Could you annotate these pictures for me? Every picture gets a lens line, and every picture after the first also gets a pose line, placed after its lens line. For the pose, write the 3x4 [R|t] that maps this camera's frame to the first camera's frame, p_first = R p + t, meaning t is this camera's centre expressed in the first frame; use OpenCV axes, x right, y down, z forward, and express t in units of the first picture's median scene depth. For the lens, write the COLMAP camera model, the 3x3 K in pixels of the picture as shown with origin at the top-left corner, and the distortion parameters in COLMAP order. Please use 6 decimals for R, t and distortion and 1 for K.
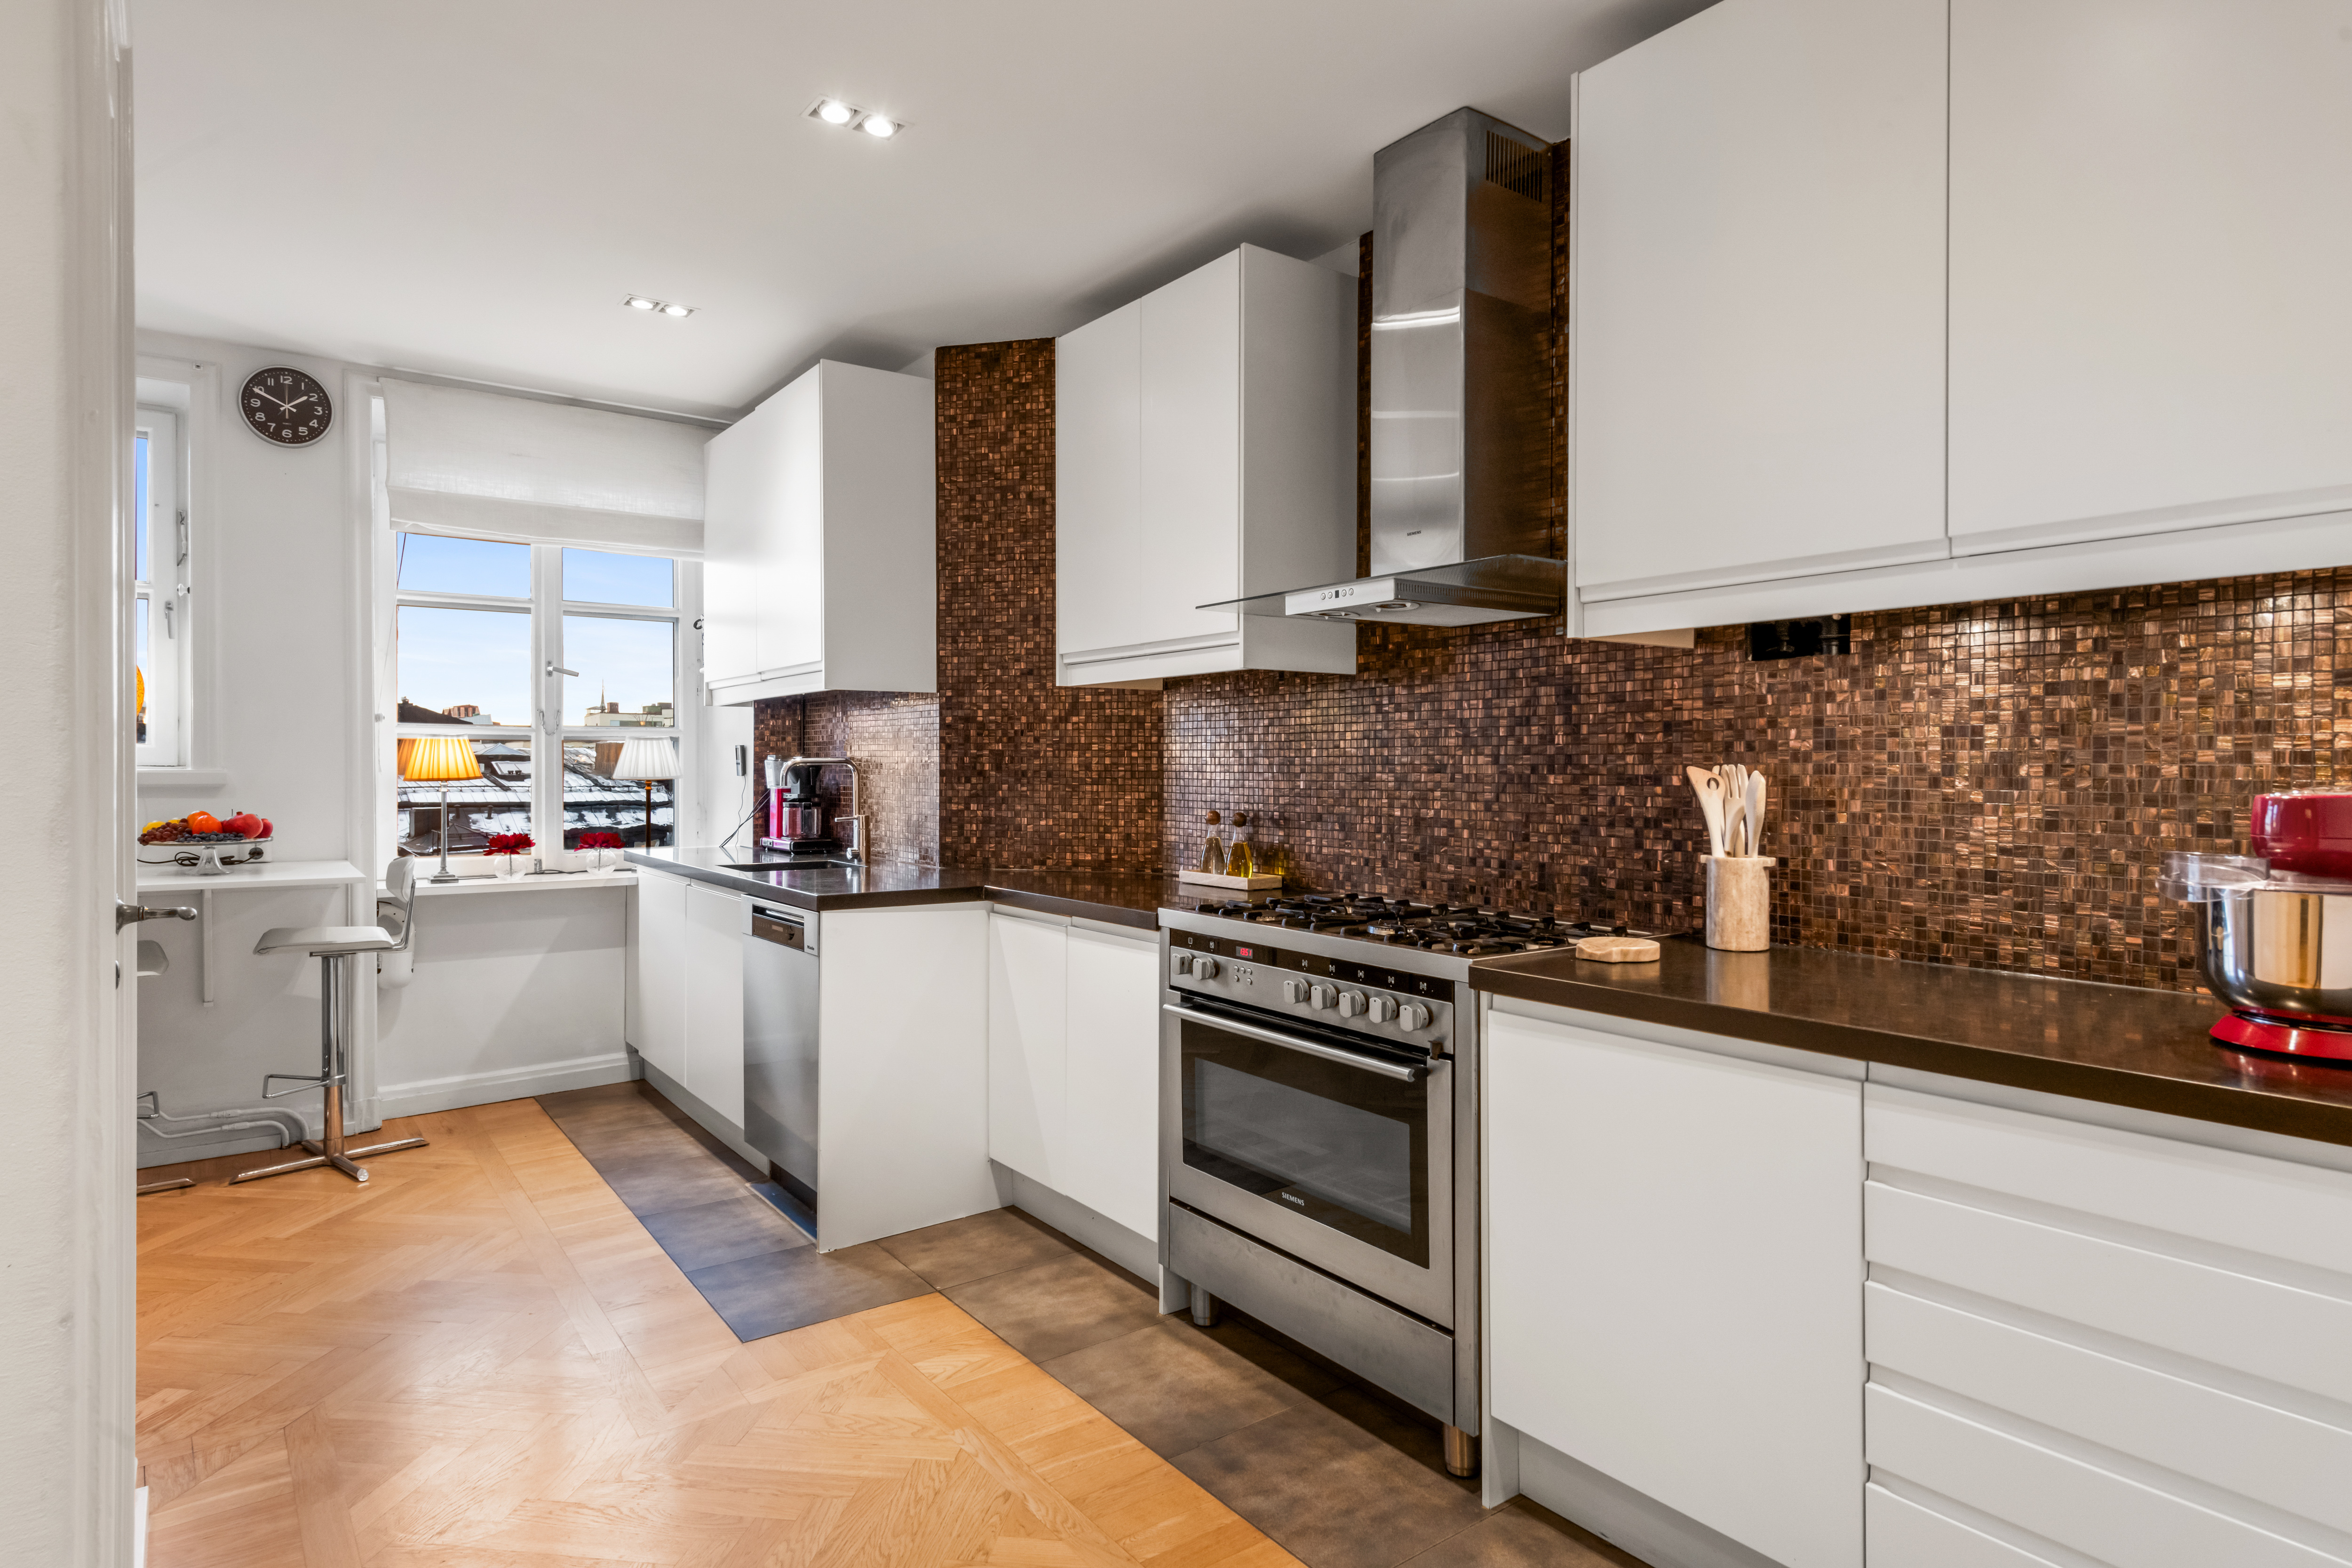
lens RADIAL K [[1294.2, 0, 1158.6], [0, 1294.2, 768.7], [0, 0, 1]] dist [0.028009, -0.017931]
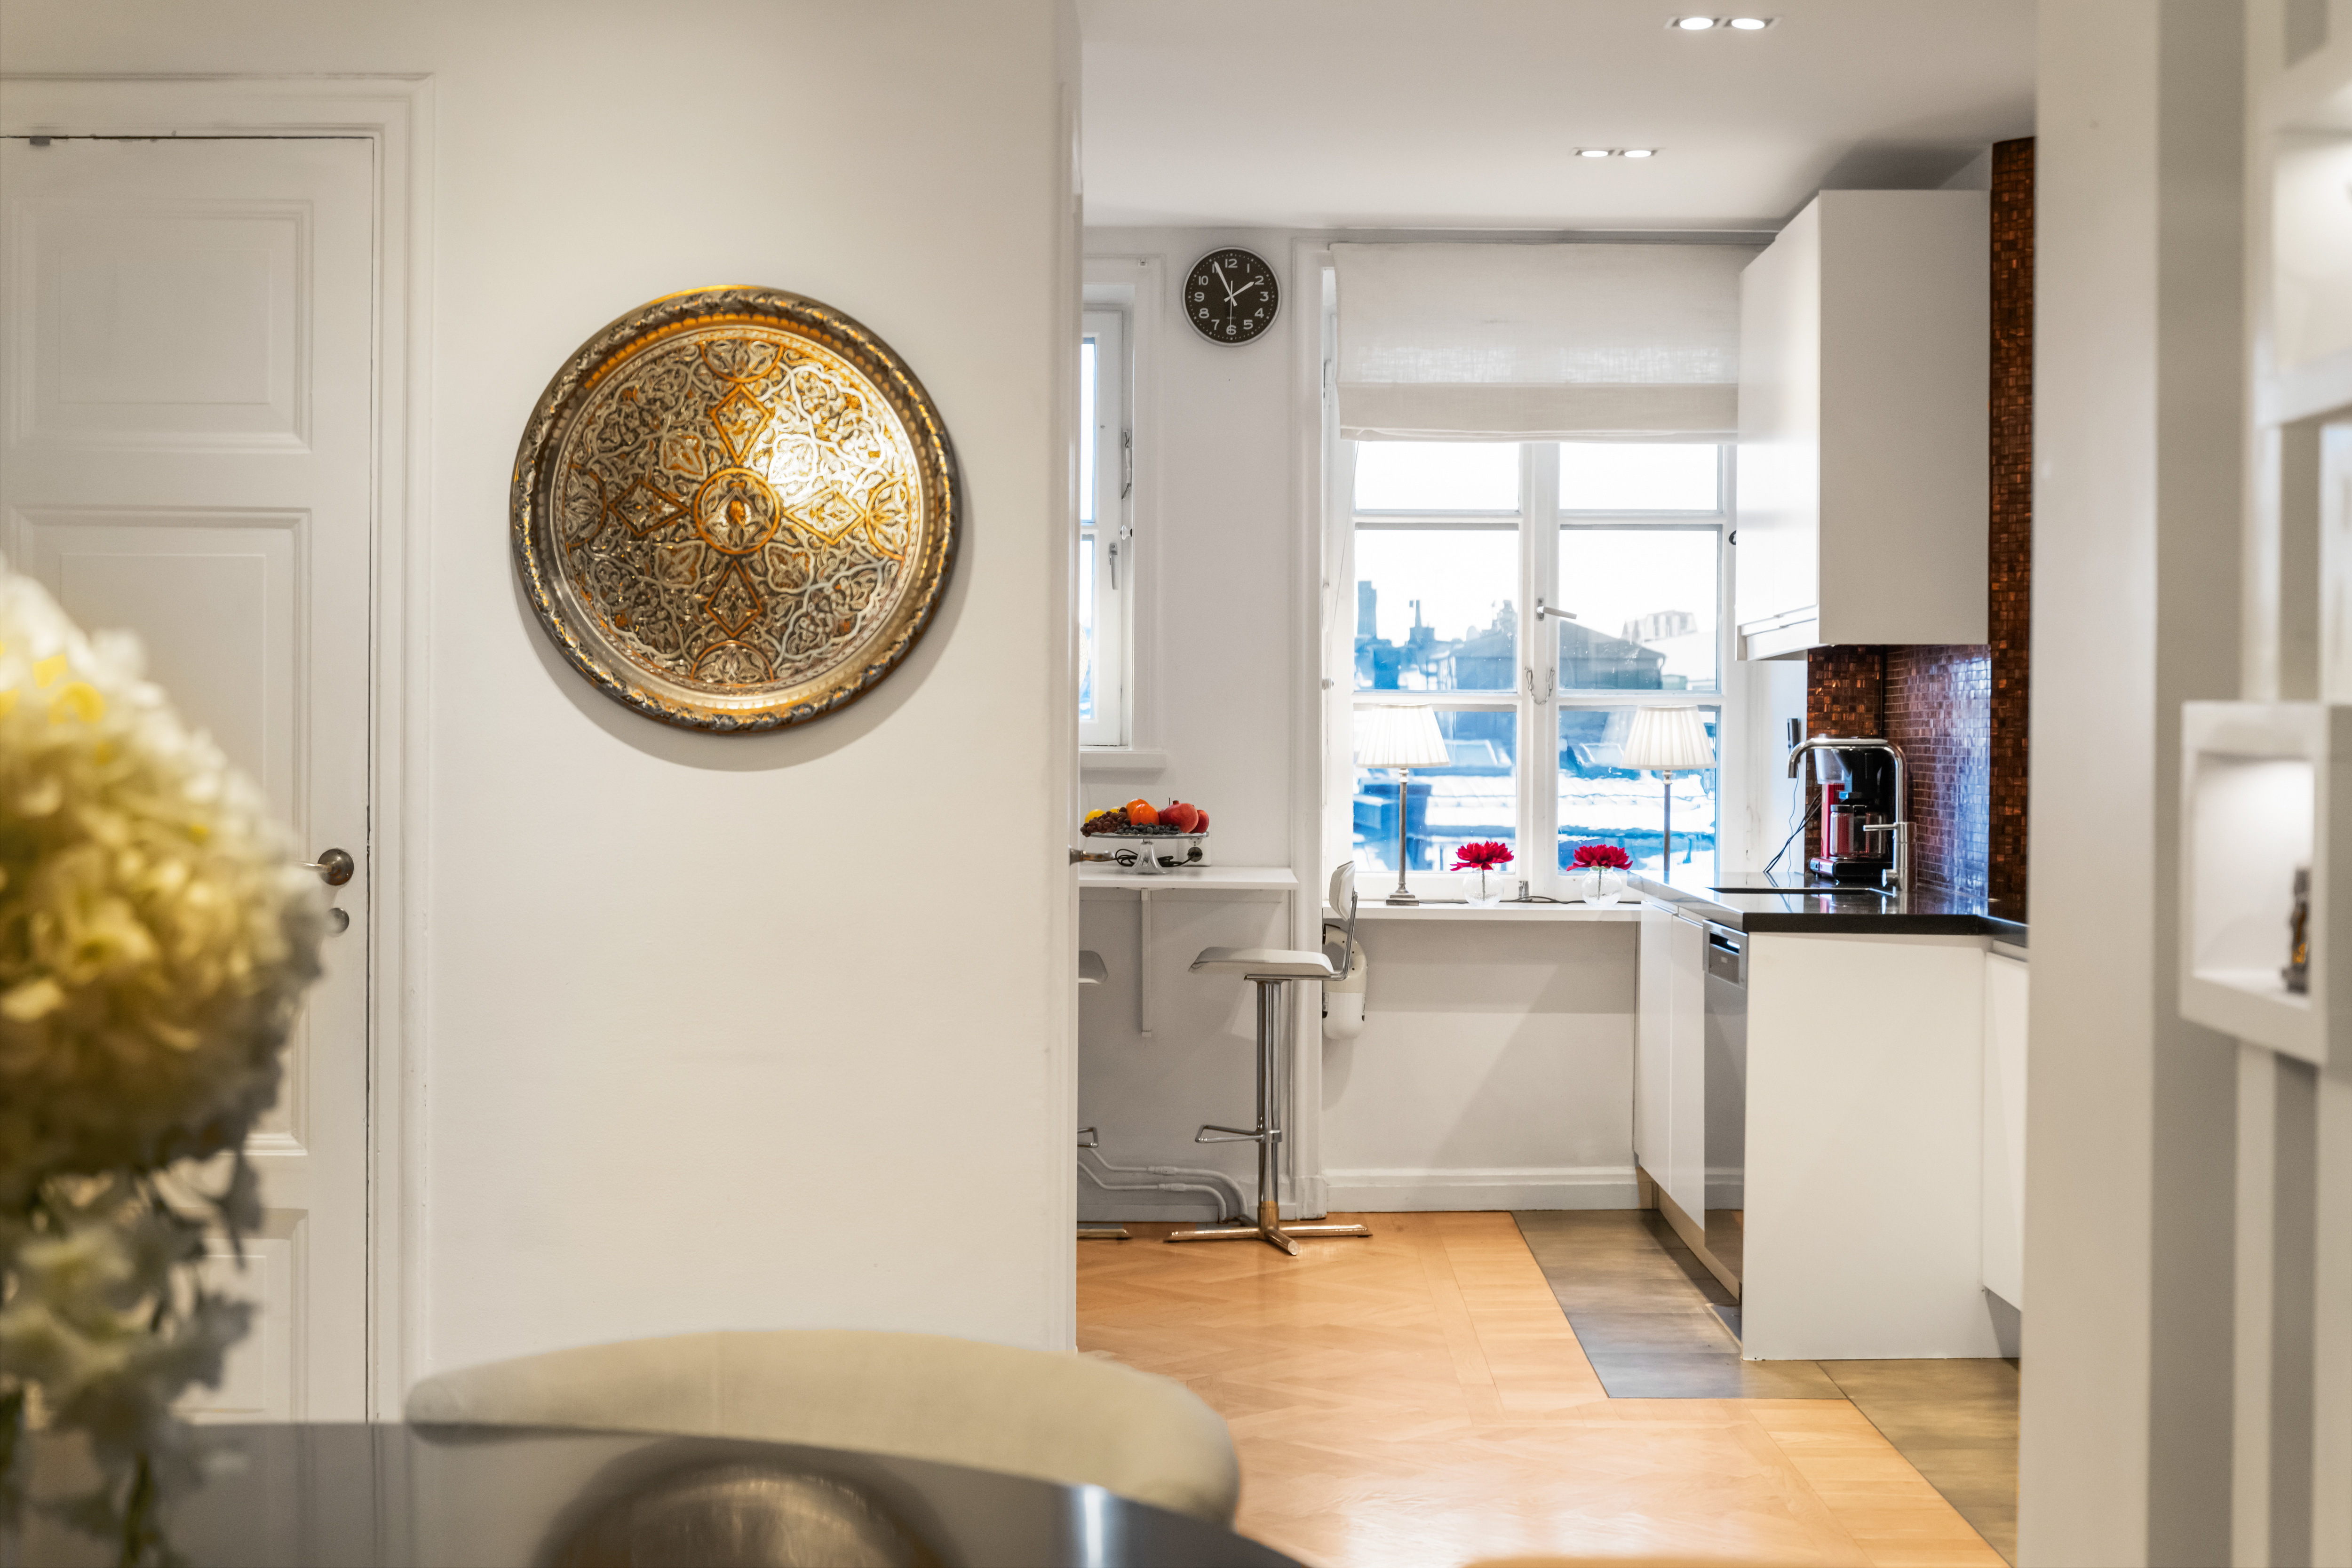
lens RADIAL K [[3475.2, 0, 1150.8], [0, 3475.2, 770.2], [0, 0, 1]] dist [-0.008035, 0.000000]
pose [[0.800526, 0.009574, -0.599222, 0.683137], [-0.008139, 0.999954, 0.005104, 0.002569], [0.599243, 0.000791, 0.800567, -0.876278]]
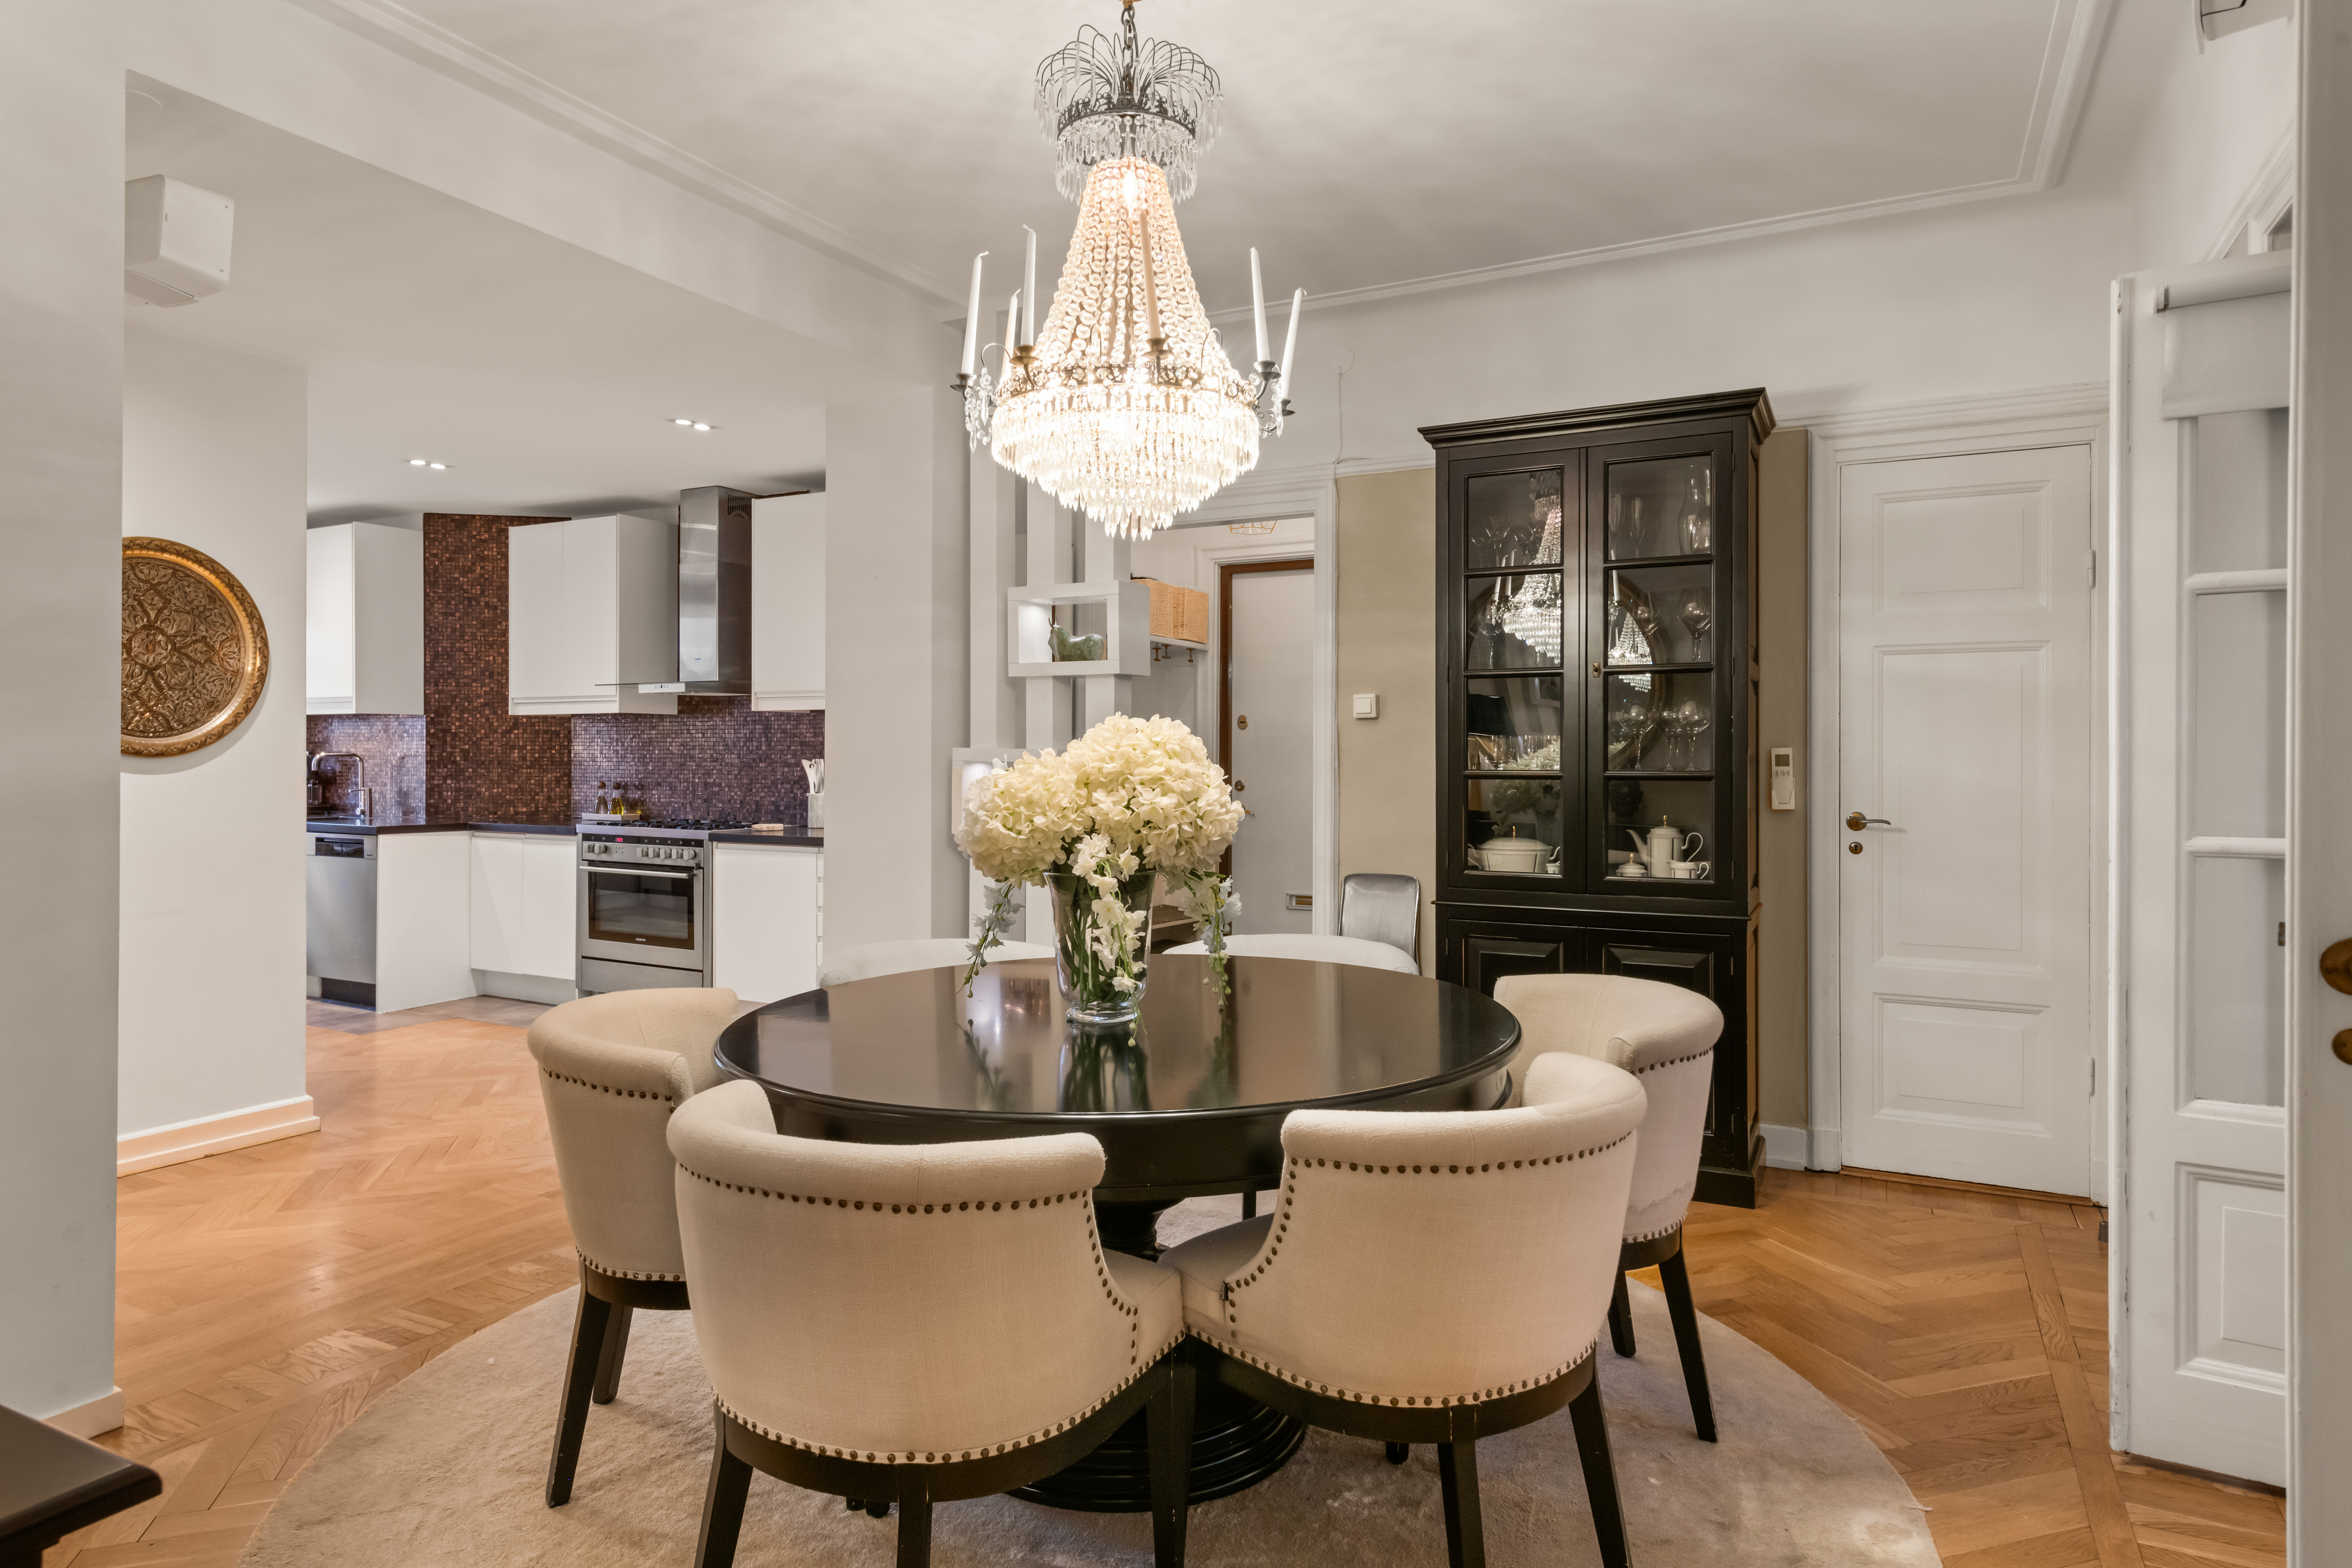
lens RADIAL K [[1415.8, 0, 1158.8], [0, 1415.8, 755.2], [0, 0, 1]] dist [0.040314, 0.000131]
pose [[0.909180, 0.002403, 0.416397, -0.089942], [-0.001738, 0.999997, -0.001974, -0.004077], [-0.416400, 0.001071, 0.909181, -1.317066]]
